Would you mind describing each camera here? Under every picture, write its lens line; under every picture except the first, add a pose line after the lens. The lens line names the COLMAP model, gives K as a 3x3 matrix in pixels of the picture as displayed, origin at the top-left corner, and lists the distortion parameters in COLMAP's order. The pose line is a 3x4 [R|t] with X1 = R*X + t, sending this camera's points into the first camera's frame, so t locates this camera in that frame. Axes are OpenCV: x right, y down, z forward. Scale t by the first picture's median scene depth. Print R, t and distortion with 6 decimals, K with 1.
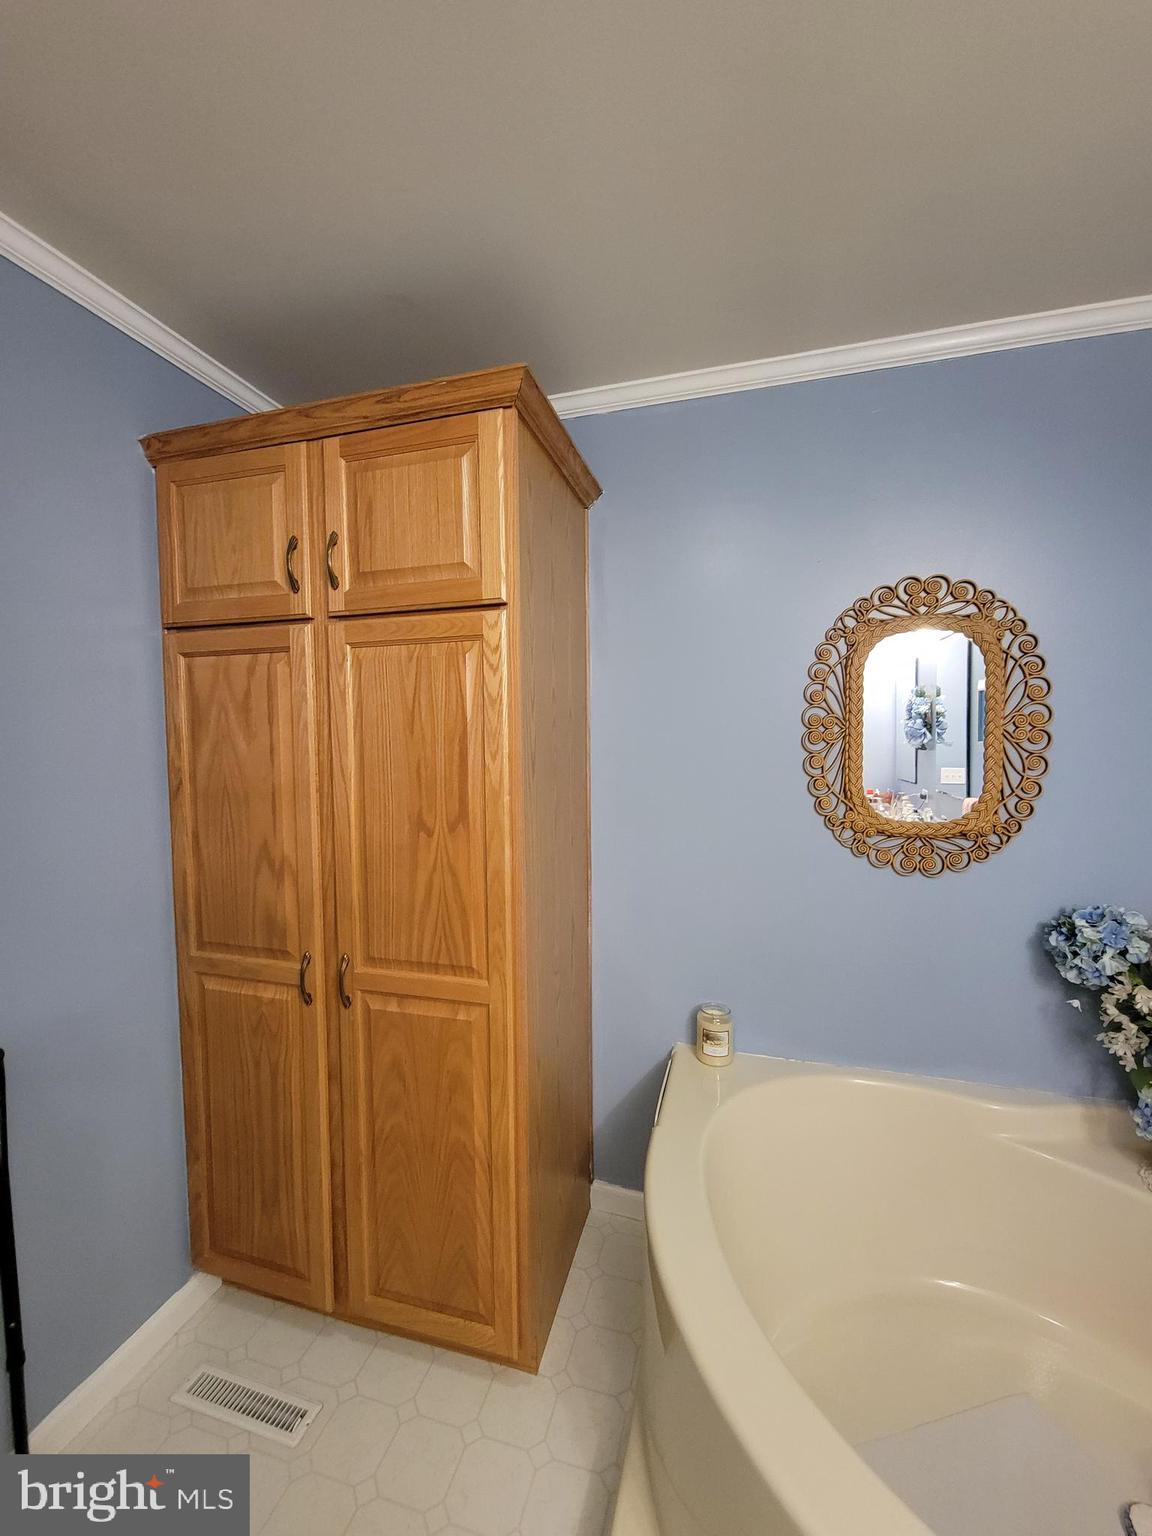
lens RADIAL K [[628.8, 0, 569.5], [0, 628.8, 766.6], [0, 0, 1]] dist [-0.002980, -0.000877]
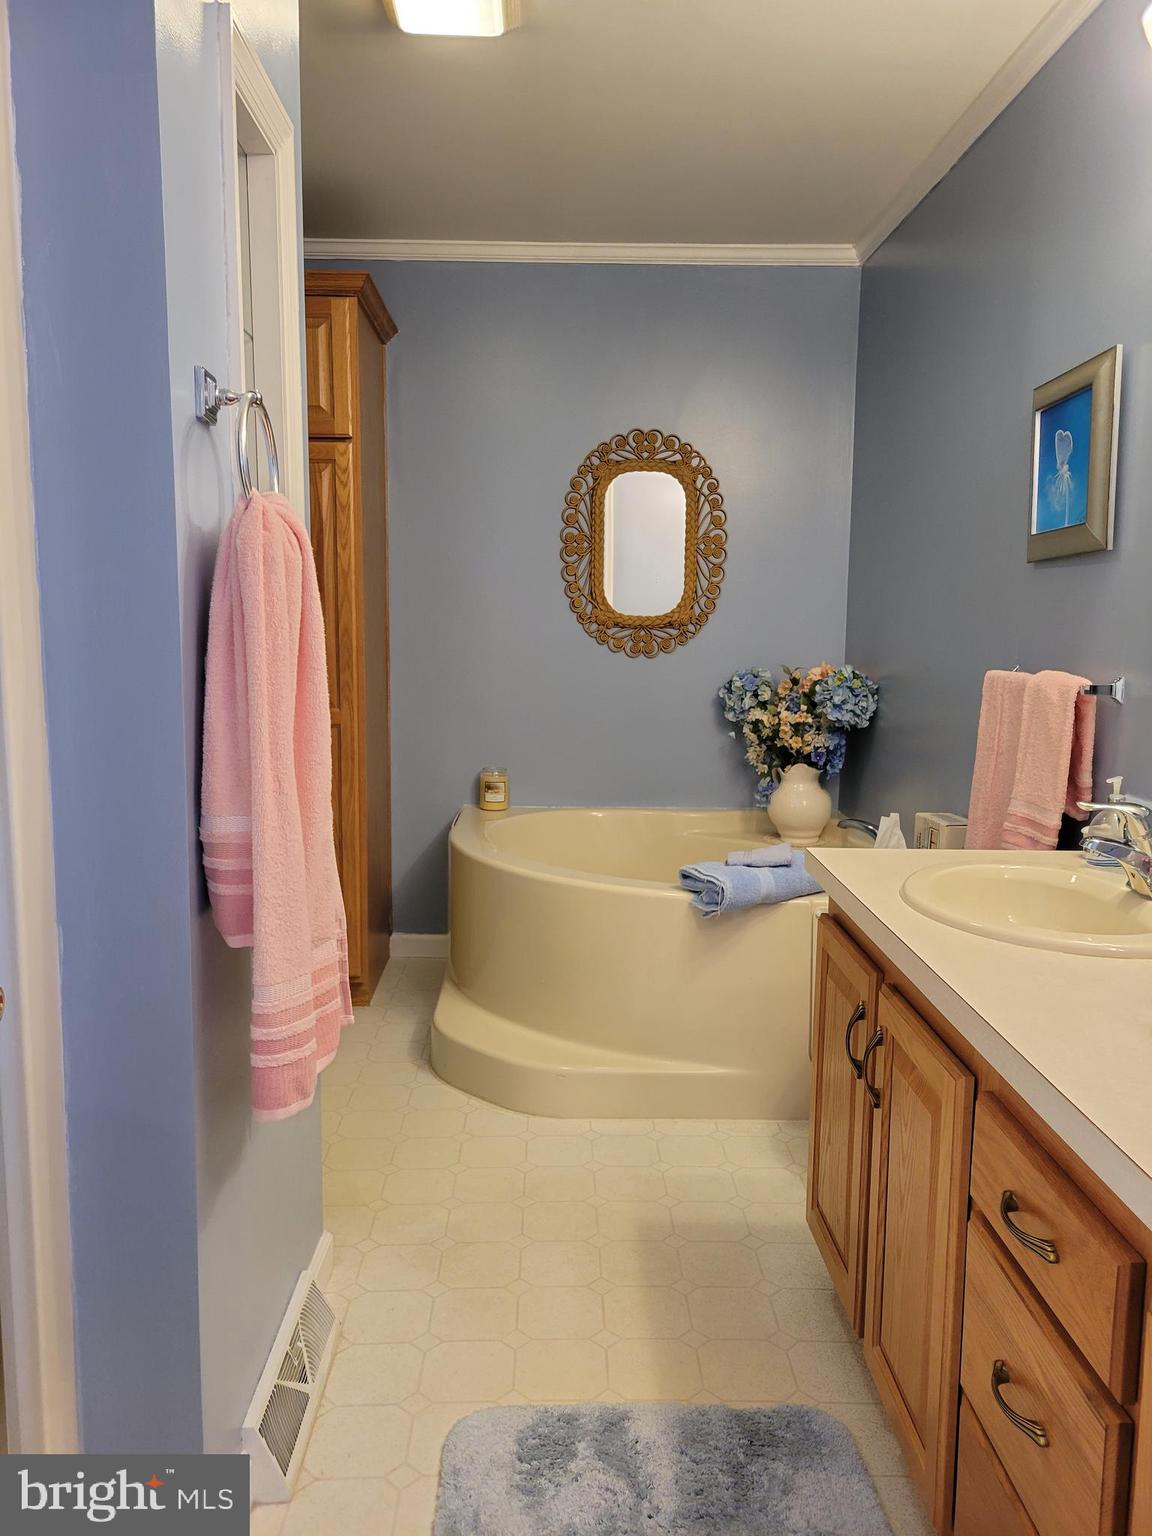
lens RADIAL K [[1136.9, 0, 575.7], [0, 1136.9, 758.3], [0, 0, 1]] dist [0.045111, -0.016375]
pose [[0.953193, -0.020498, 0.301666, -0.336437], [-0.004219, 0.996701, 0.081056, 0.204970], [-0.302332, -0.078535, 0.949962, -1.359421]]
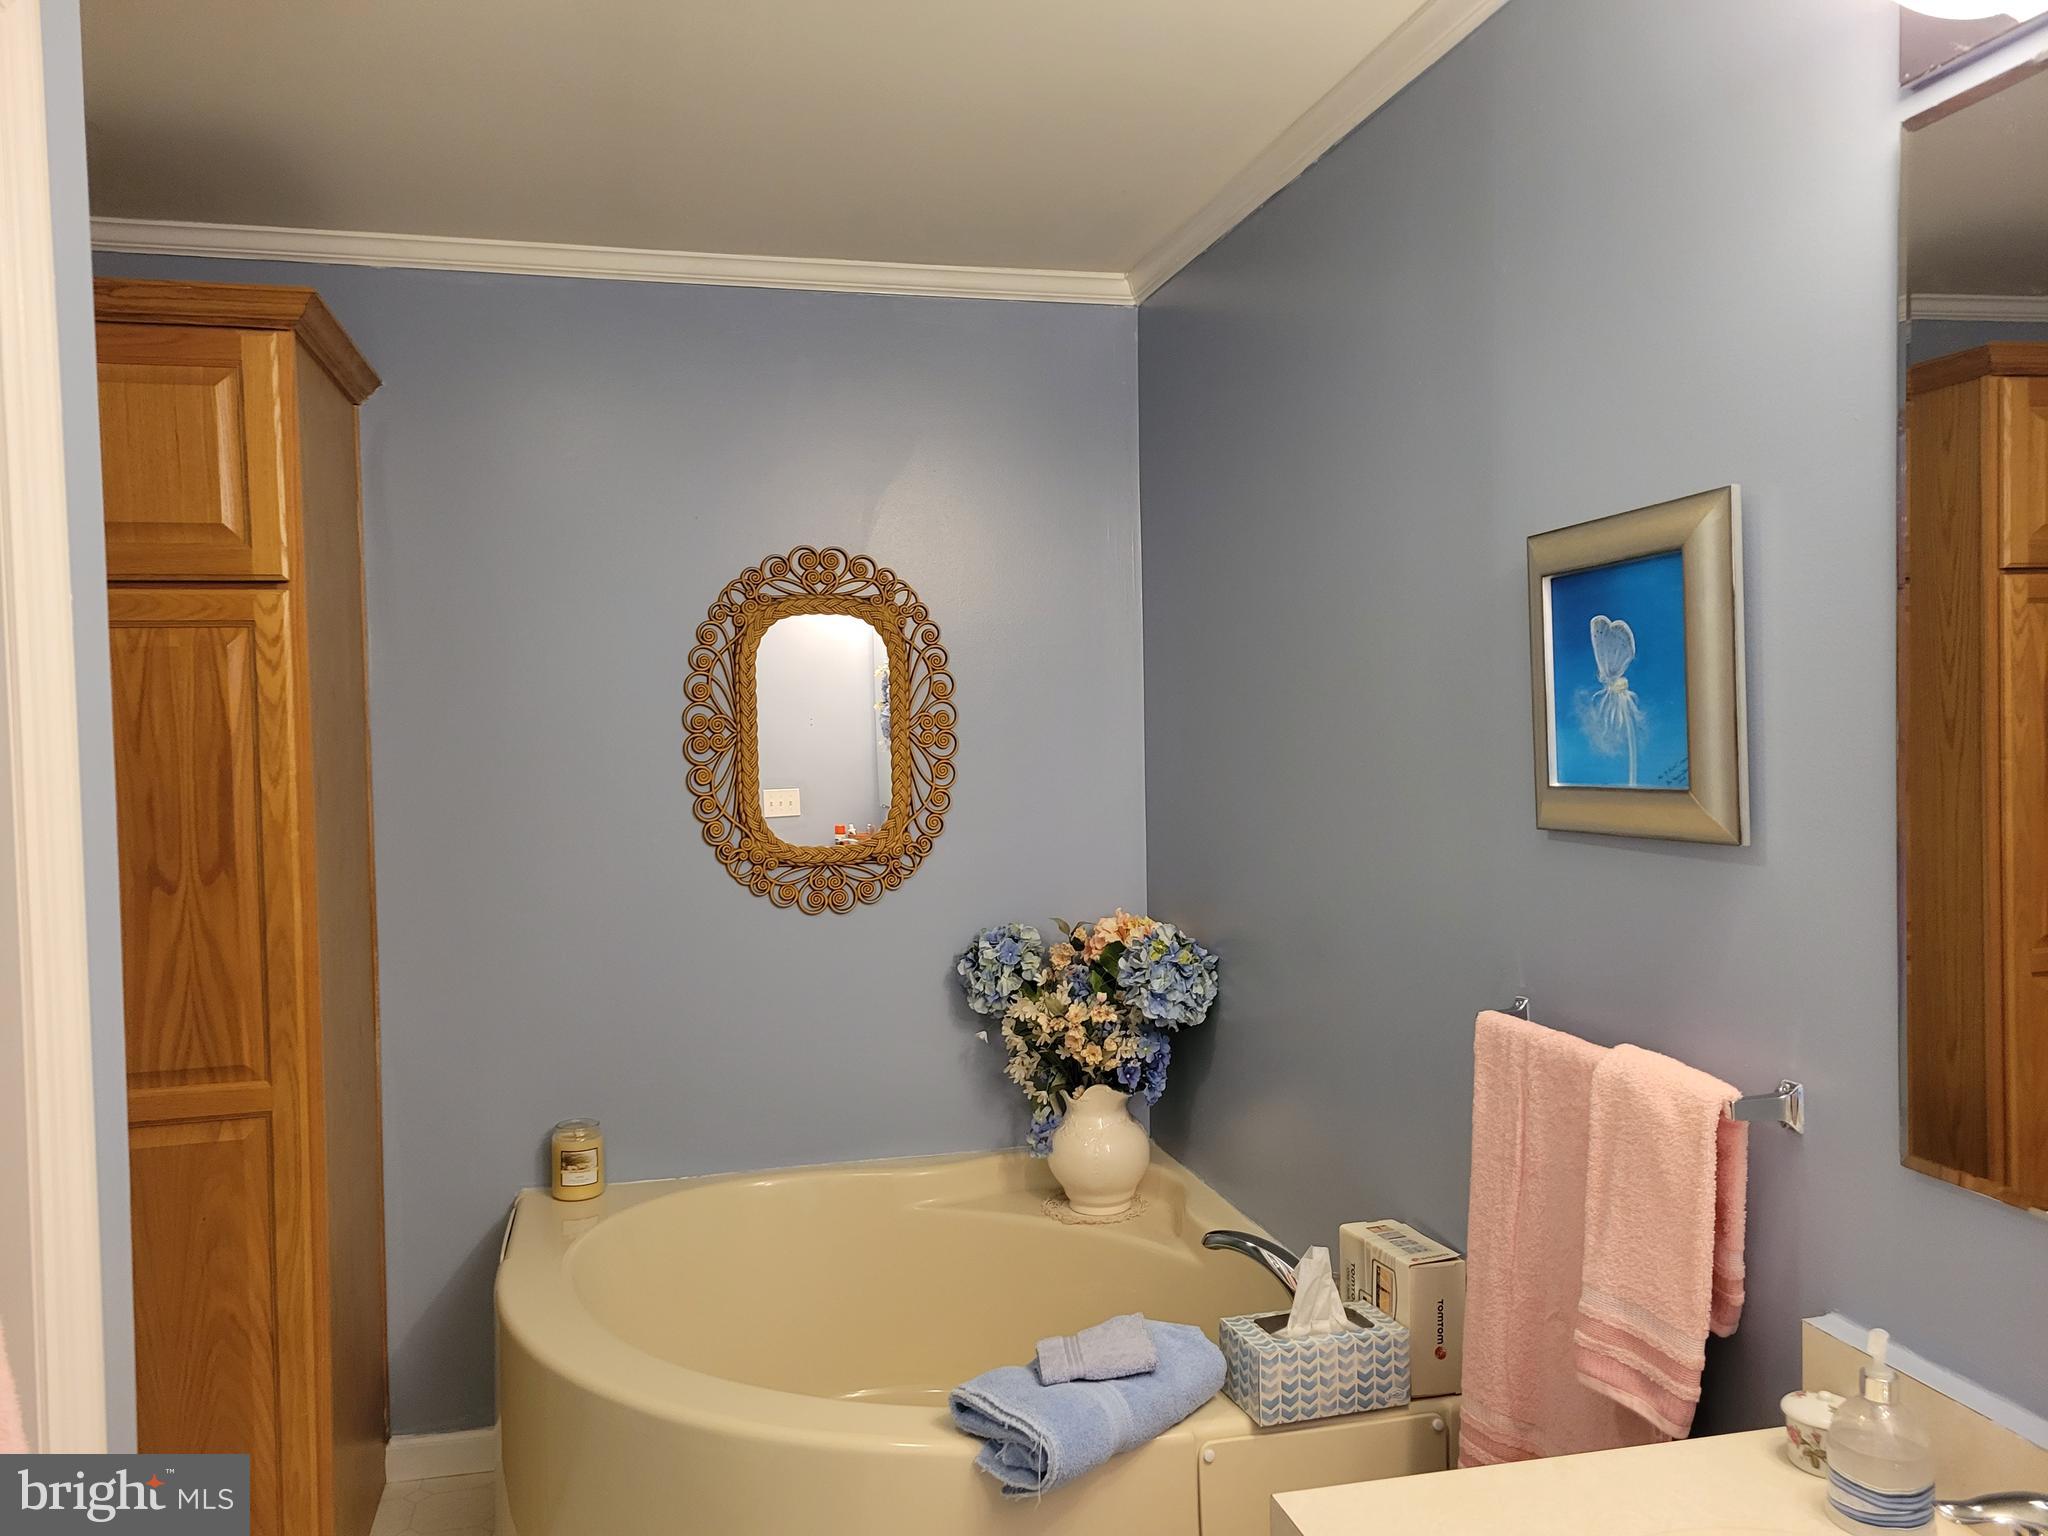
lens RADIAL K [[1515.9, 0, 1021.0], [0, 1515.9, 770.8], [0, 0, 1]] dist [0.045111, -0.016375]
pose [[0.863016, -0.025146, 0.504550, -0.226462], [0.033529, 0.999409, -0.007542, 0.013868], [-0.504063, 0.023426, 0.863349, -0.871845]]
